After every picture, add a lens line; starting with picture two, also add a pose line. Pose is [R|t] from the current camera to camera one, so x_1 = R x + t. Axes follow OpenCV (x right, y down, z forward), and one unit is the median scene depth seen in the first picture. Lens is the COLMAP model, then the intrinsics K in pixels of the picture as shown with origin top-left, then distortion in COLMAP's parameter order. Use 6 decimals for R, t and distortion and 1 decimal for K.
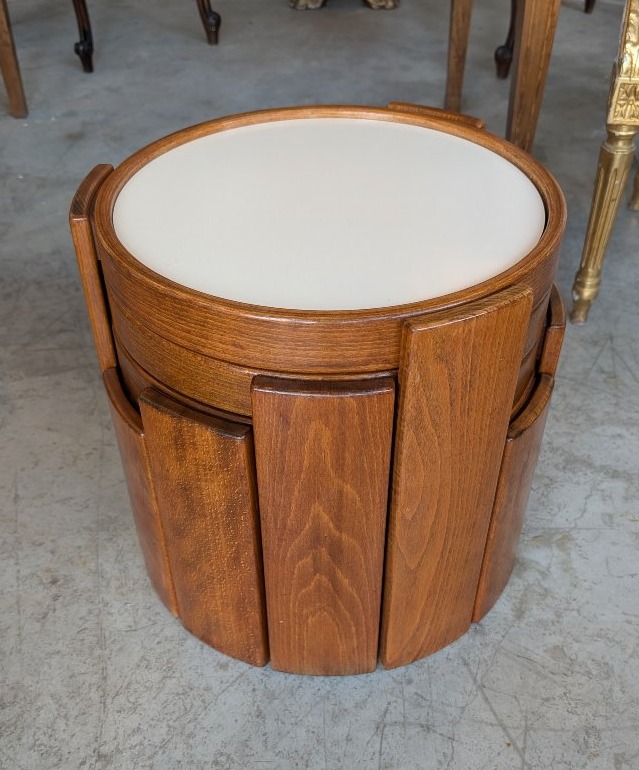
lens RADIAL K [[717.4, 0, 319.7], [0, 717.4, 386.2], [0, 0, 1]] dist [-0.044854, -0.018714]
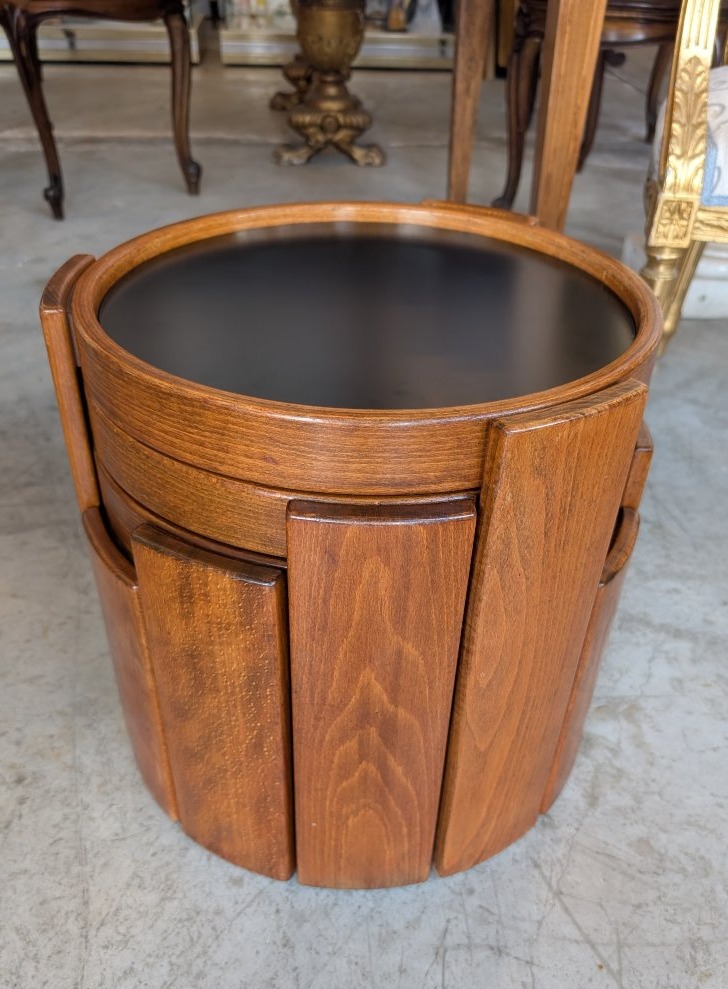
lens RADIAL K [[742.1, 0, 351.2], [0, 742.1, 531.9], [0, 0, 1]] dist [-0.048605, -0.003917]
pose [[0.997757, -0.012761, 0.065712, -0.060325], [0.015315, 0.999141, -0.038515, 0.038412], [-0.065164, 0.039435, 0.997095, 0.167685]]
